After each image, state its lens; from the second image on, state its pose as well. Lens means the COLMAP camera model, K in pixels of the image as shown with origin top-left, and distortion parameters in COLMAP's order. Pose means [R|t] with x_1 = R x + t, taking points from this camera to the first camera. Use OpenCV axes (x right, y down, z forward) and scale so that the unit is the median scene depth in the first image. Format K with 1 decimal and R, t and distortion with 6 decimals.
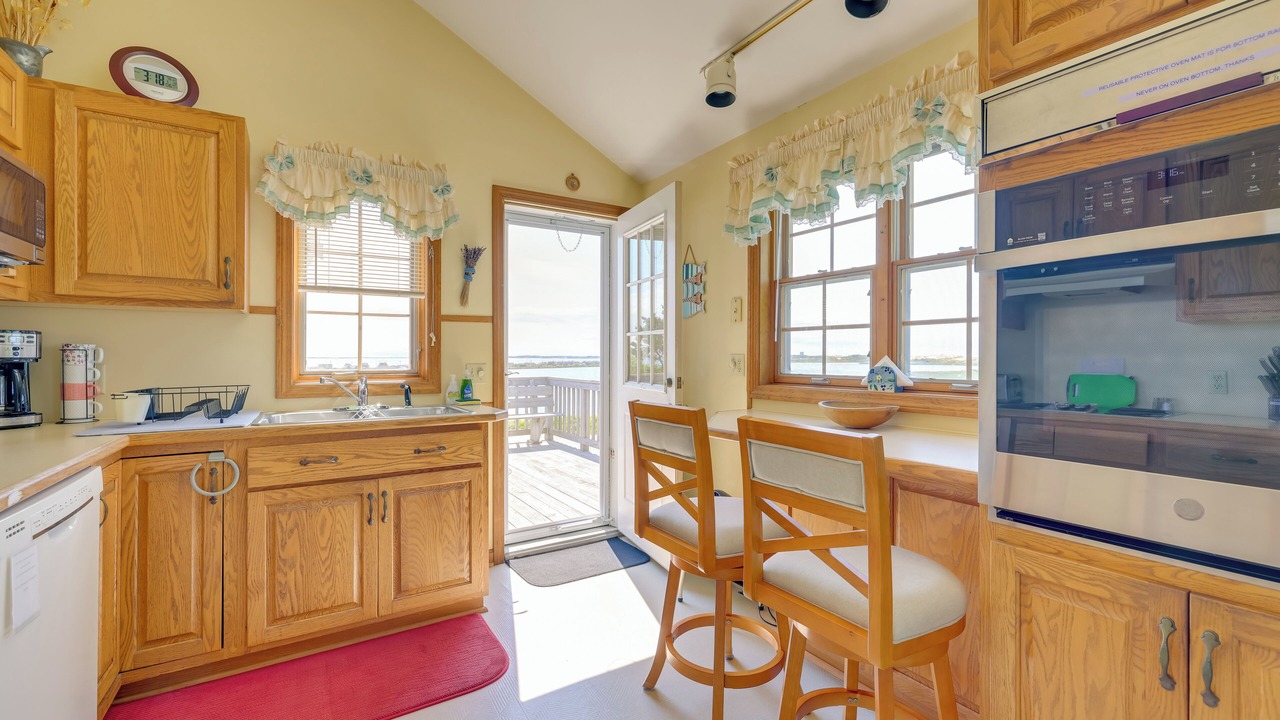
lens RADIAL K [[529.8, 0, 644.0], [0, 529.8, 355.1], [0, 0, 1]] dist [-0.003098, -0.000111]
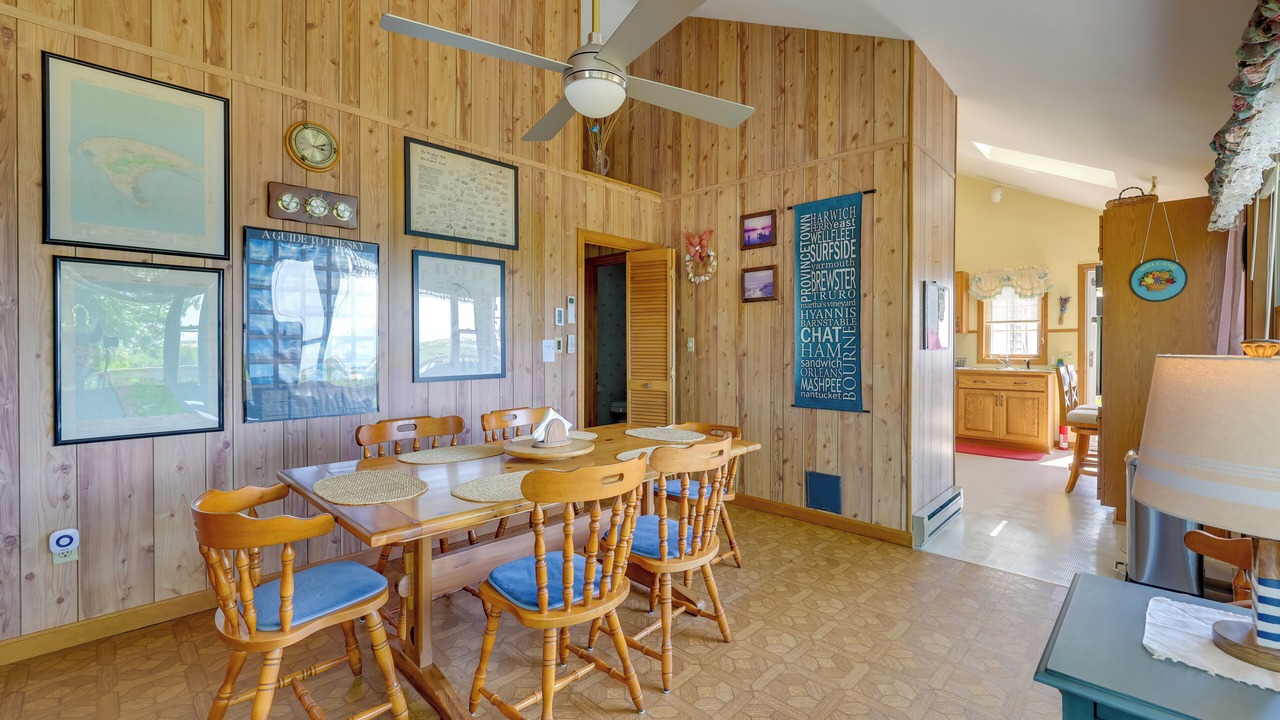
lens RADIAL K [[529.8, 0, 644.2], [0, 529.8, 354.4], [0, 0, 1]] dist [-0.003098, -0.000111]
pose [[0.224803, 0.007395, -0.974376, 1.607218], [-0.000657, 0.999972, 0.007438, 0.014025], [0.974404, -0.001032, 0.224802, -1.319713]]
